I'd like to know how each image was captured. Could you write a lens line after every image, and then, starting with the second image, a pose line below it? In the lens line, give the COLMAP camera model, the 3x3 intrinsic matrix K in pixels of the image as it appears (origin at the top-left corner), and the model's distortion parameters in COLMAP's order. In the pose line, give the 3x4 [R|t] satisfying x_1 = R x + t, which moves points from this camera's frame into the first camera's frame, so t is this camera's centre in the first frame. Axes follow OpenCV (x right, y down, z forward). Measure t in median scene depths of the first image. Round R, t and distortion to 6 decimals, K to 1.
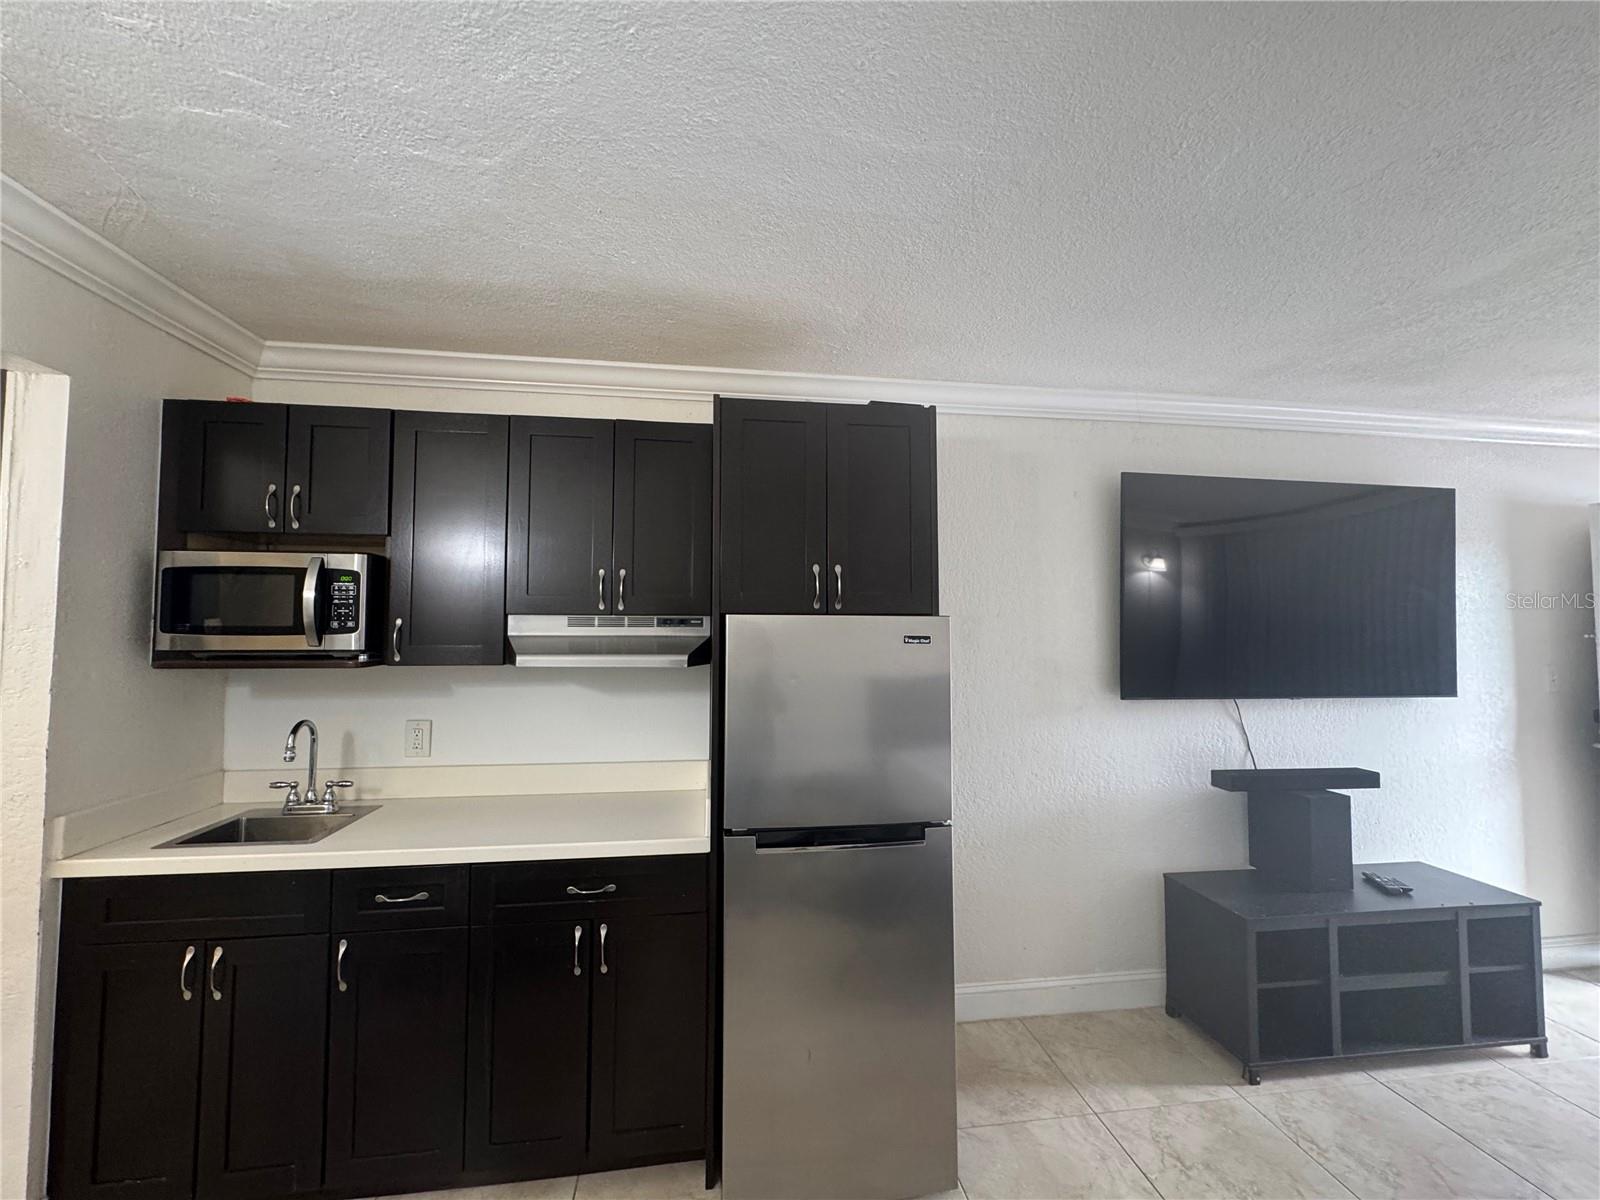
lens RADIAL K [[639.7, 0, 798.7], [0, 639.7, 598.9], [0, 0, 1]] dist [-0.002458, 0.000912]
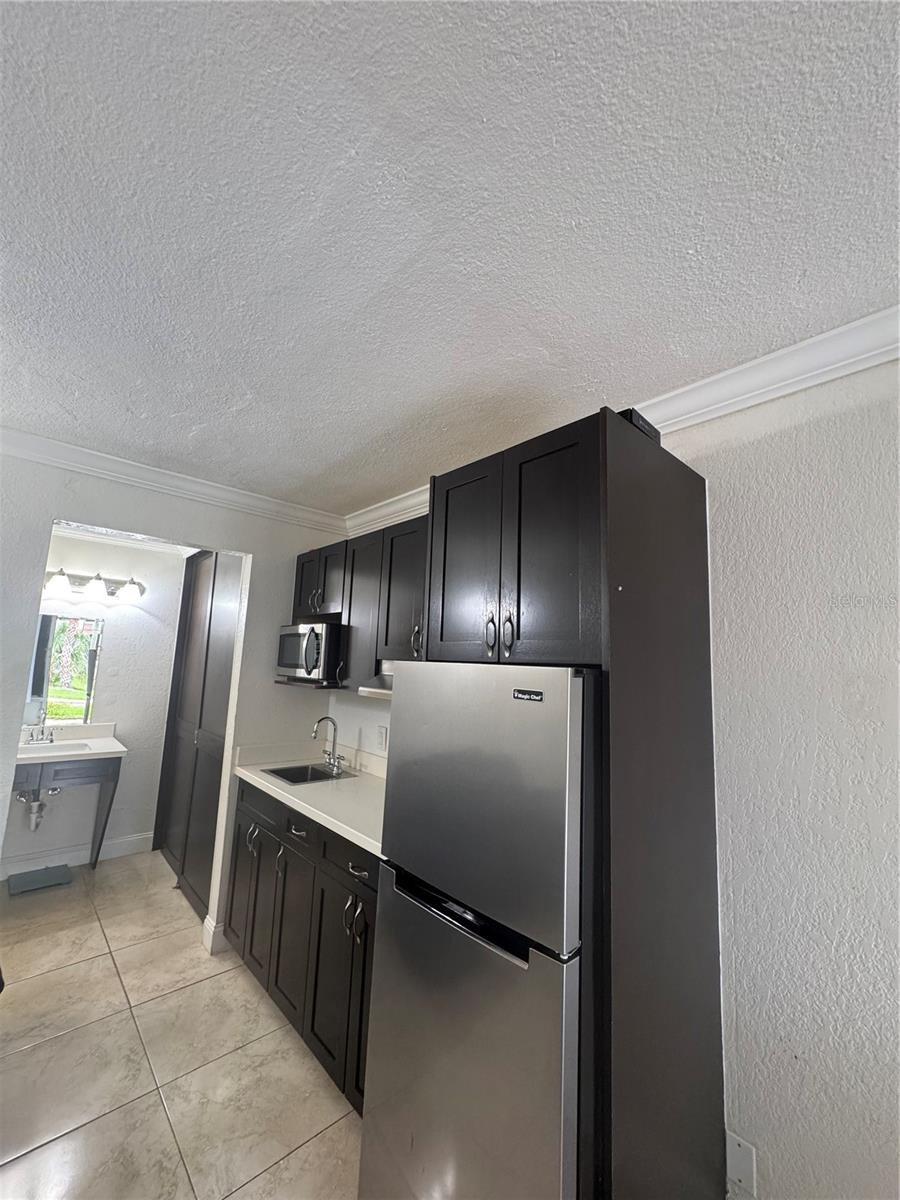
lens RADIAL K [[479.7, 0, 448.6], [0, 479.7, 599.7], [0, 0, 1]] dist [-0.002458, 0.000912]
pose [[0.568309, -0.090506, -0.817822, 0.605876], [-0.001409, 0.993824, -0.110962, 0.010382], [0.822814, 0.064213, 0.564671, 0.534438]]
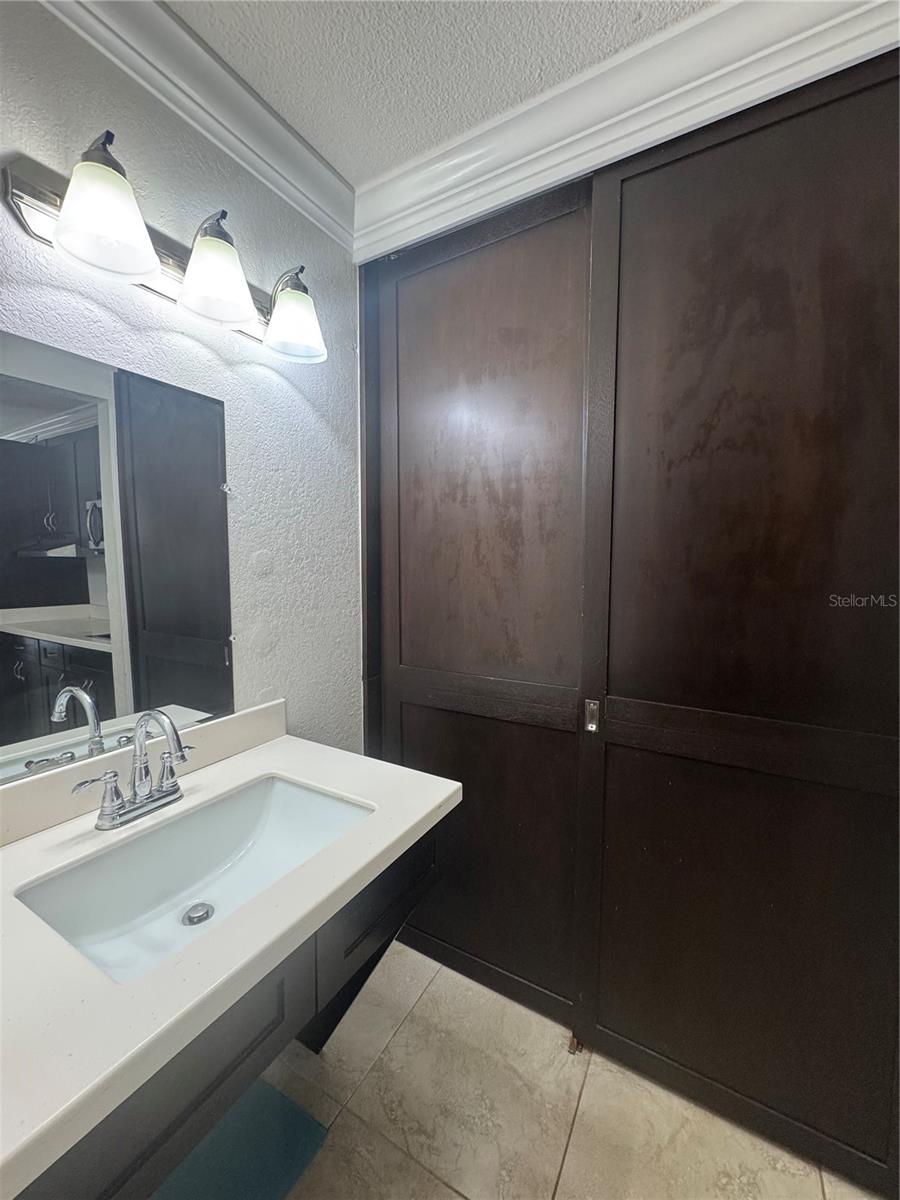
lens RADIAL K [[479.7, 0, 449.4], [0, 479.7, 601.4], [0, 0, 1]] dist [-0.002458, 0.000912]
pose [[0.784989, 0.051061, -0.617402, -1.230824], [0.029075, 0.992463, 0.119048, 0.069907], [0.618827, -0.111402, 0.777587, 0.139824]]
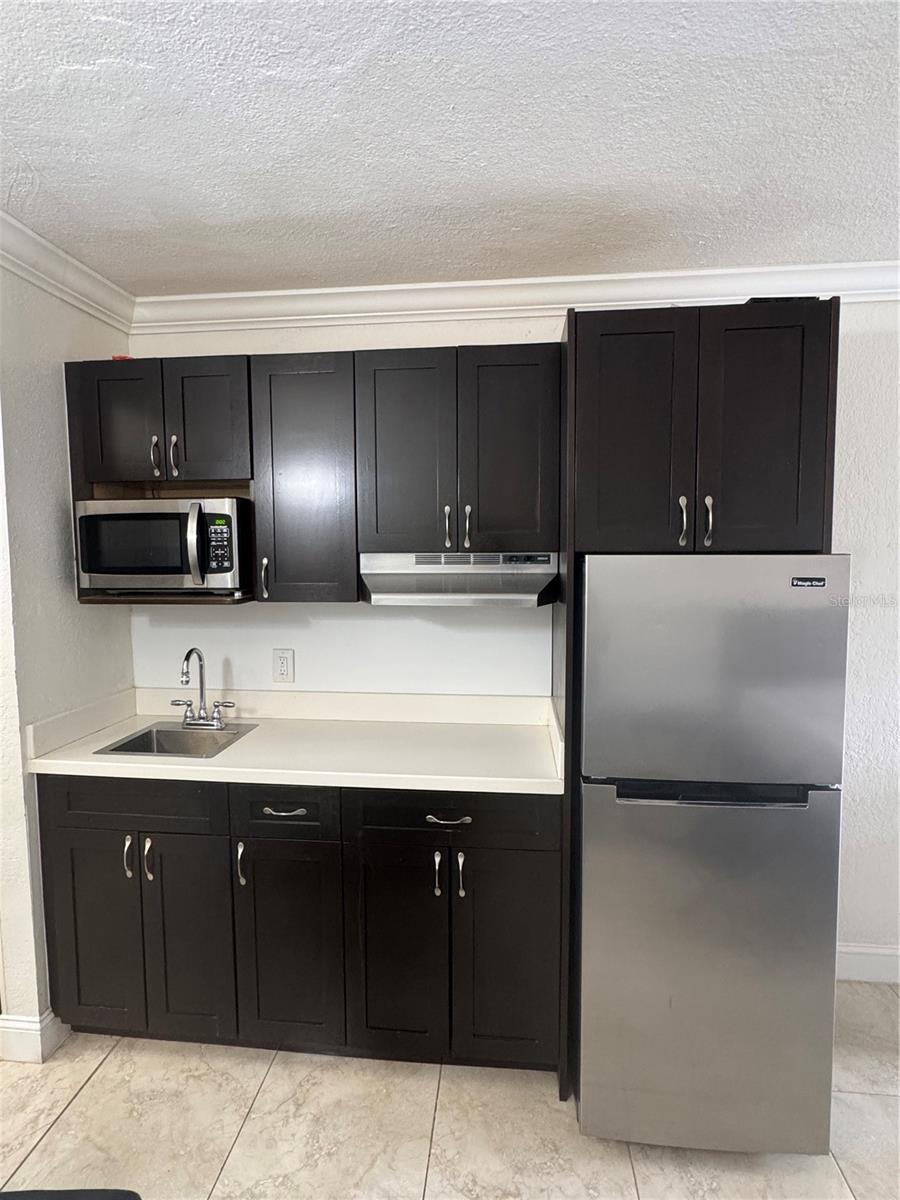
lens RADIAL K [[636.0, 0, 446.6], [0, 636.0, 598.2], [0, 0, 1]] dist [-0.001804, 0.001125]
pose [[0.969667, 0.010836, -0.244188, -0.075413], [0.019735, 0.992285, 0.122401, -0.027851], [0.243631, -0.123507, 0.961972, 0.046562]]
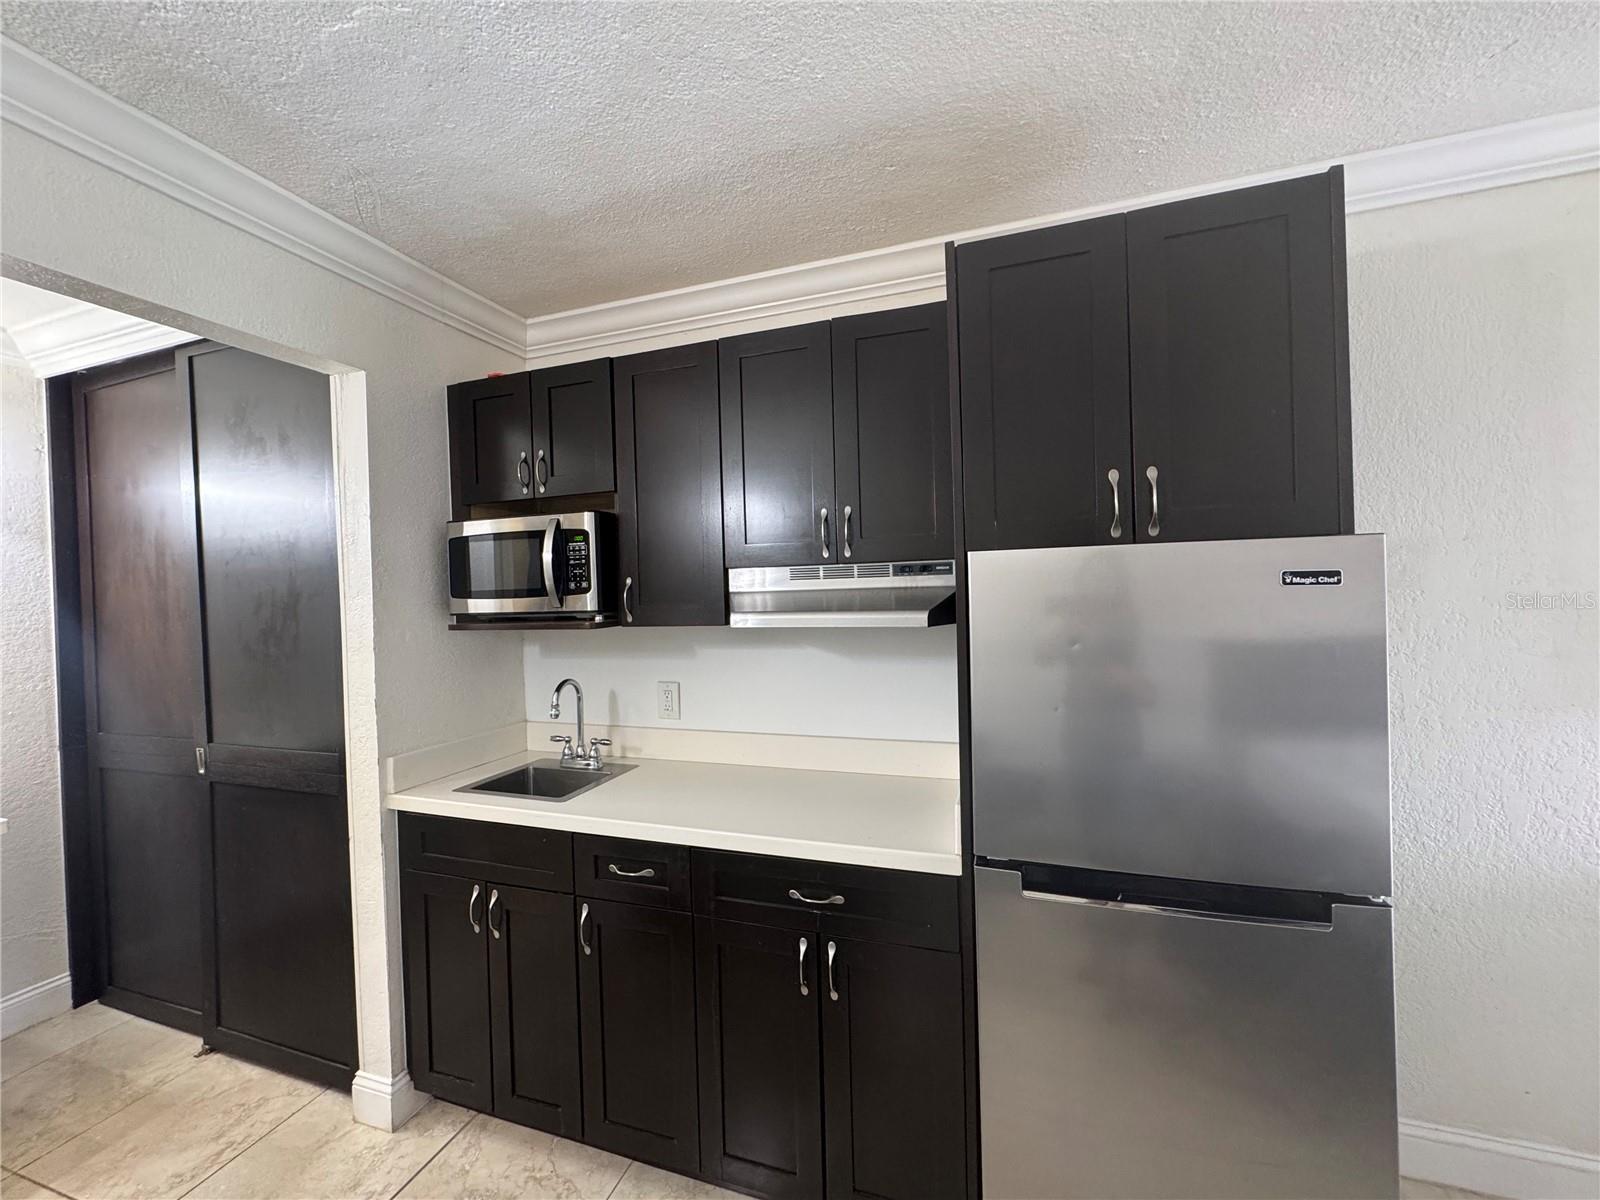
lens RADIAL K [[639.7, 0, 797.6], [0, 639.7, 598.9], [0, 0, 1]] dist [-0.002458, 0.000912]
pose [[0.893383, -0.023079, -0.448703, 0.029542], [0.051199, 0.997404, 0.050639, 0.028458], [0.446370, -0.068213, 0.892245, 0.269699]]
